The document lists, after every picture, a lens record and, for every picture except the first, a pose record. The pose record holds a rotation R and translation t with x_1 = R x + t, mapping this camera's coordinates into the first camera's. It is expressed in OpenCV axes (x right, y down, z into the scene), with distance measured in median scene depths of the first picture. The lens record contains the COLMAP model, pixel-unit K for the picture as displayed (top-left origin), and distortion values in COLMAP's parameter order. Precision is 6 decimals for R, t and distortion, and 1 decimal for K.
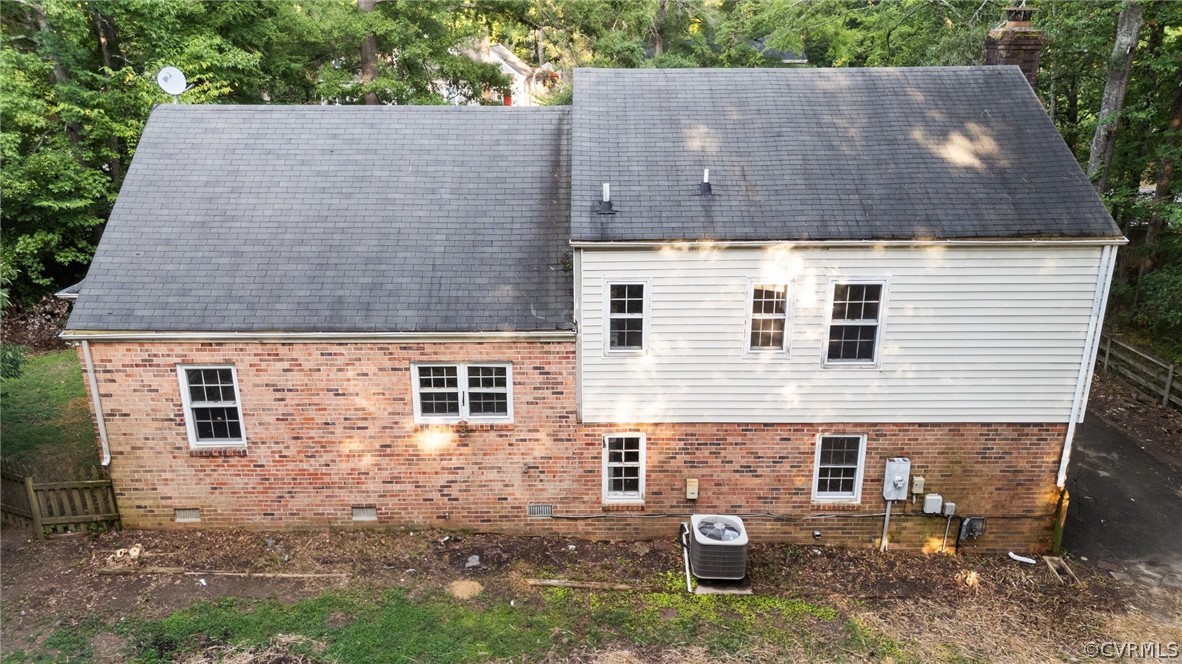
lens RADIAL K [[866.3, 0, 591.0], [0, 866.3, 332.0], [0, 0, 1]] dist [0.080656, -0.086851]
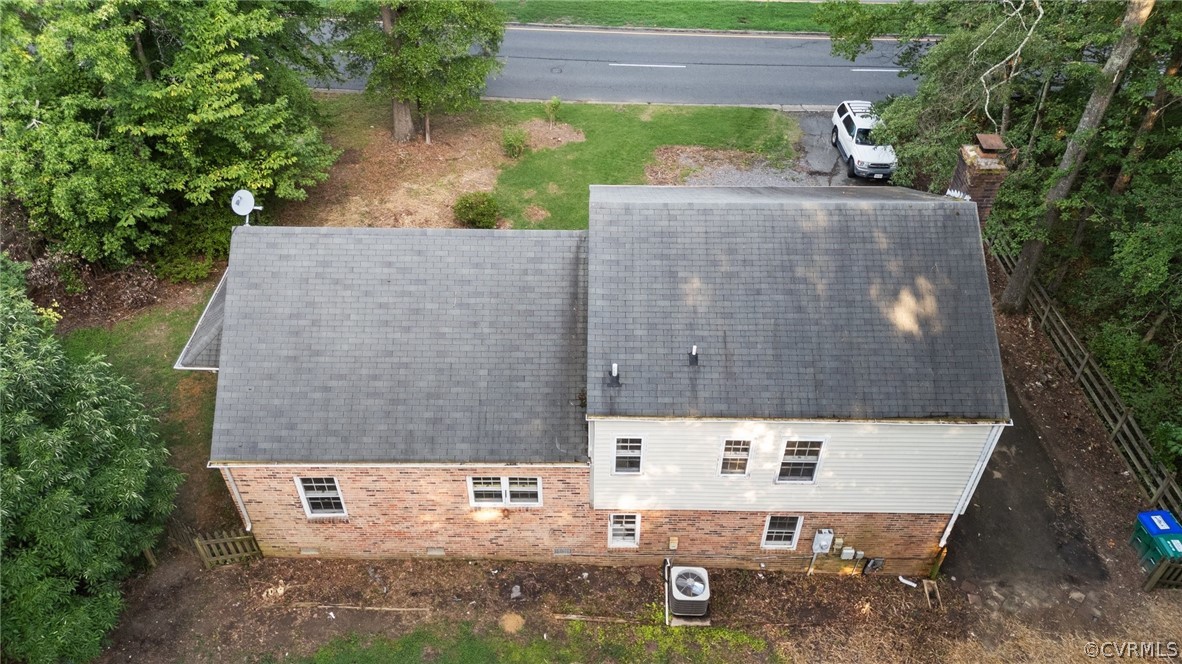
lens RADIAL K [[878.6, 0, 591.7], [0, 878.6, 311.7], [0, 0, 1]] dist [0.106263, -0.150373]
pose [[0.999886, 0.013697, -0.006302, -0.008975], [-0.010200, 0.922323, 0.386286, -0.707805], [0.011104, -0.386178, 0.922357, -0.151916]]
